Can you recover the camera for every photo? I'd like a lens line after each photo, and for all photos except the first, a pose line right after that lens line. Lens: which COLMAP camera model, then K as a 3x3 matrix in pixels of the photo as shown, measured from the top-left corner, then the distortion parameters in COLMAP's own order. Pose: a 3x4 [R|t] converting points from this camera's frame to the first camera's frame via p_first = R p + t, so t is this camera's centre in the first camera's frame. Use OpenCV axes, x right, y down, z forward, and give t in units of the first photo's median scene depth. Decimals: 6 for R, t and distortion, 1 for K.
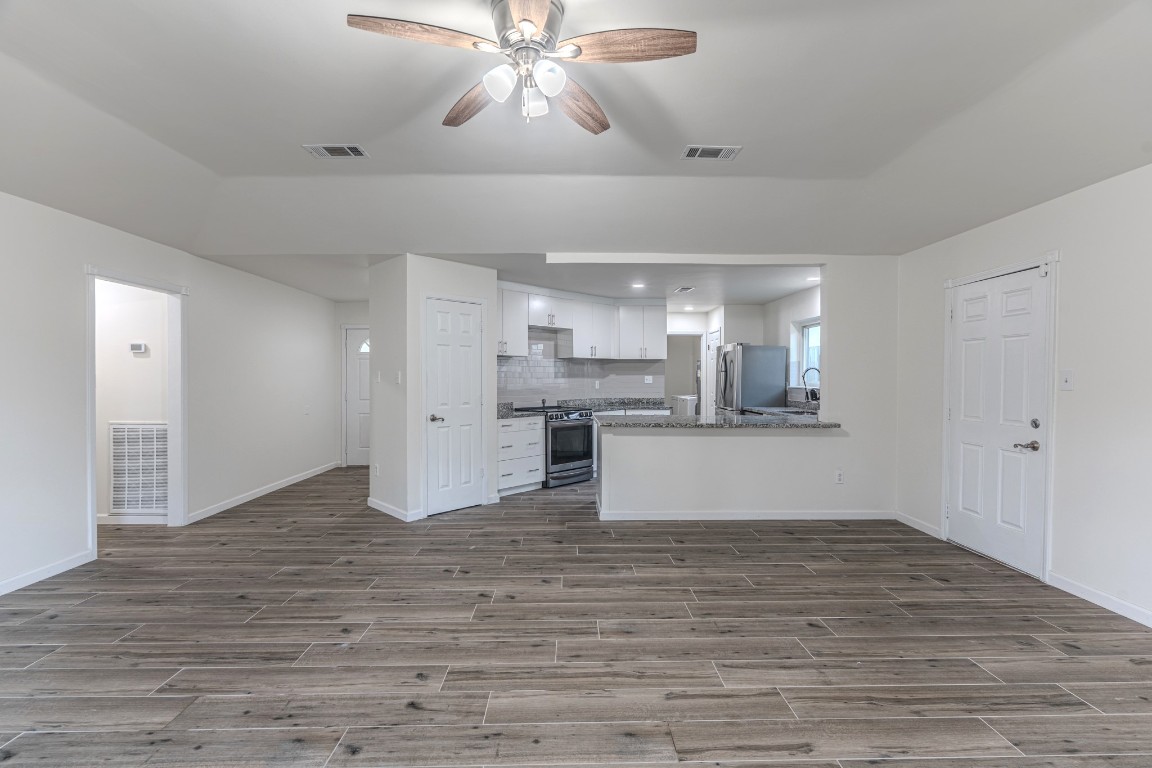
lens RADIAL K [[516.0, 0, 568.5], [0, 516.0, 386.0], [0, 0, 1]] dist [-0.002476, -0.000346]
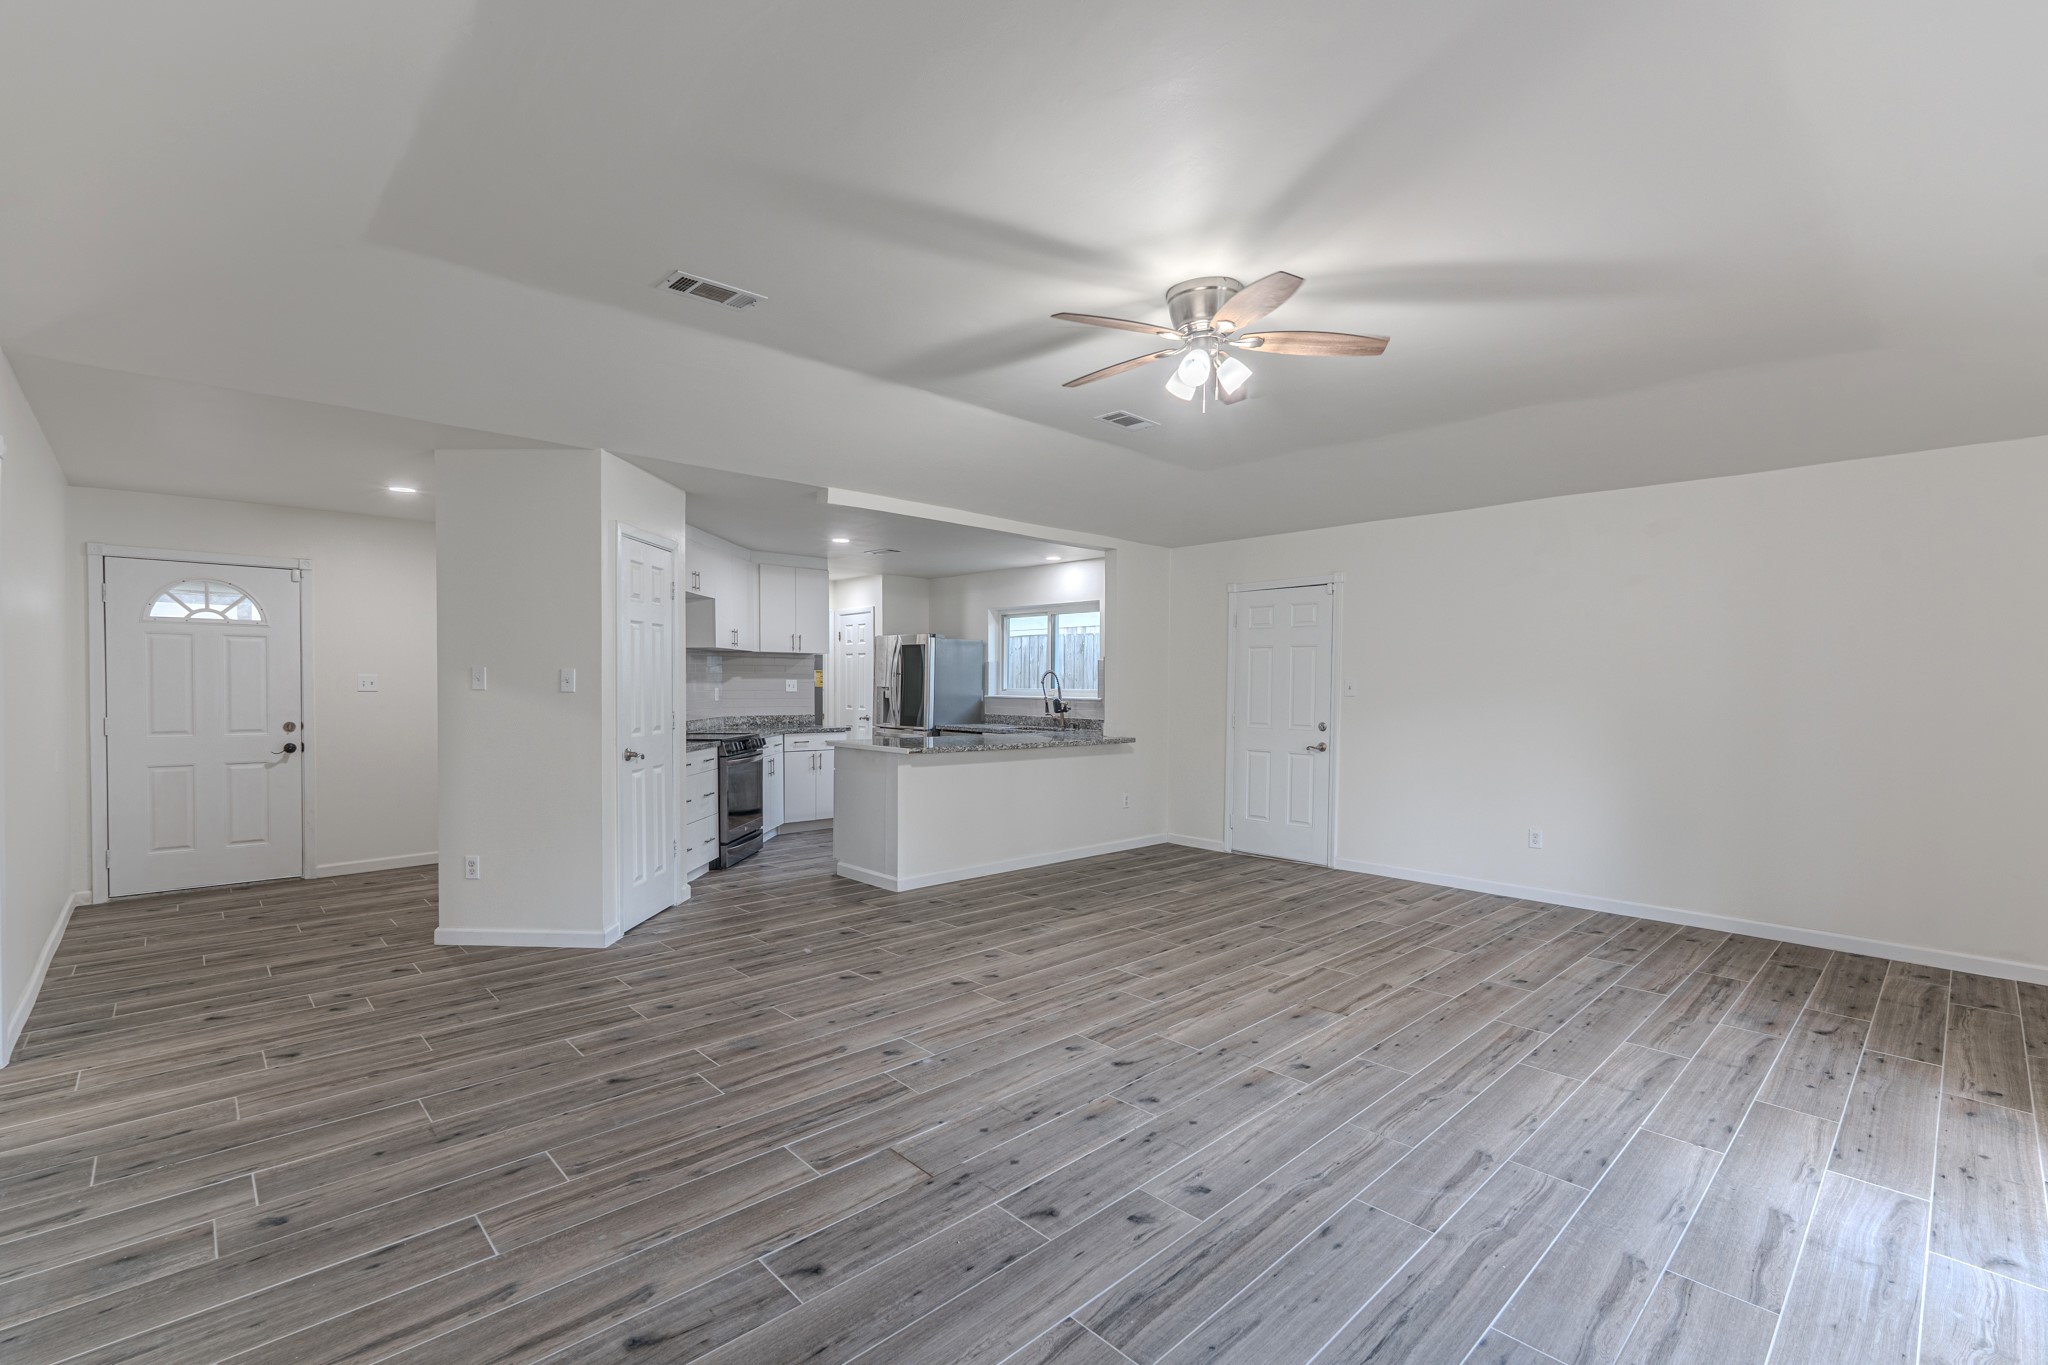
lens RADIAL K [[917.3, 0, 1027.6], [0, 917.3, 722.2], [0, 0, 1]] dist [-0.002476, -0.000346]
pose [[0.732680, -0.024149, 0.680145, -0.887756], [0.005414, 0.999545, 0.029657, 0.000238], [-0.680552, -0.018047, 0.732478, -0.006623]]
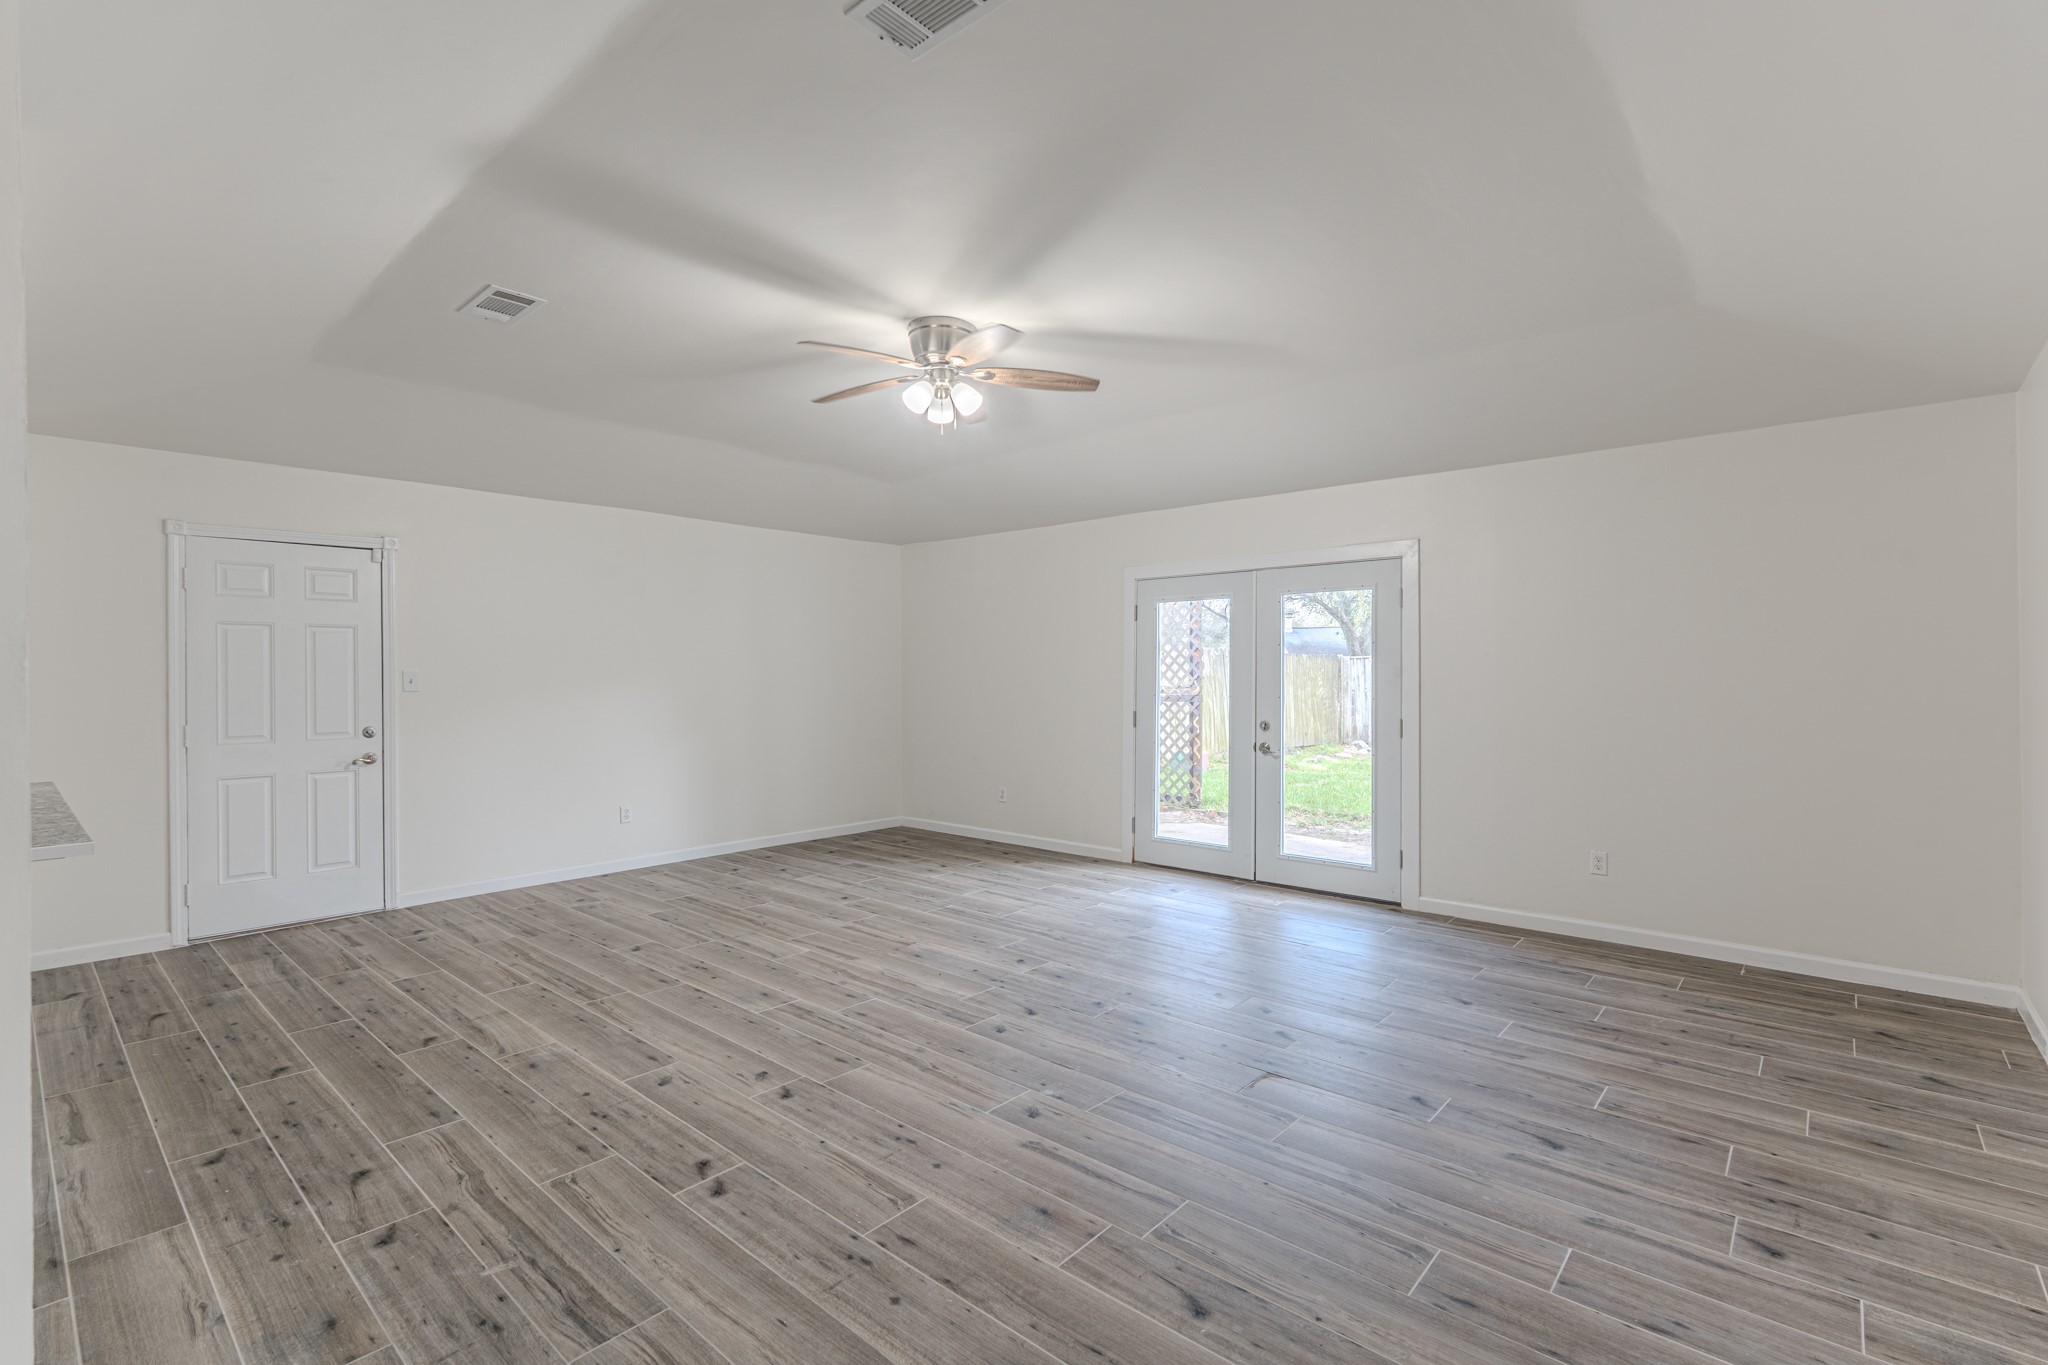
lens RADIAL K [[917.3, 0, 1007.7], [0, 917.3, 667.6], [0, 0, 1]] dist [-0.002476, -0.000346]
pose [[-0.738988, 0.009168, 0.673657, -0.874848], [0.016956, 0.999844, 0.004994, -0.019870], [-0.673506, 0.015114, -0.739028, 1.400260]]
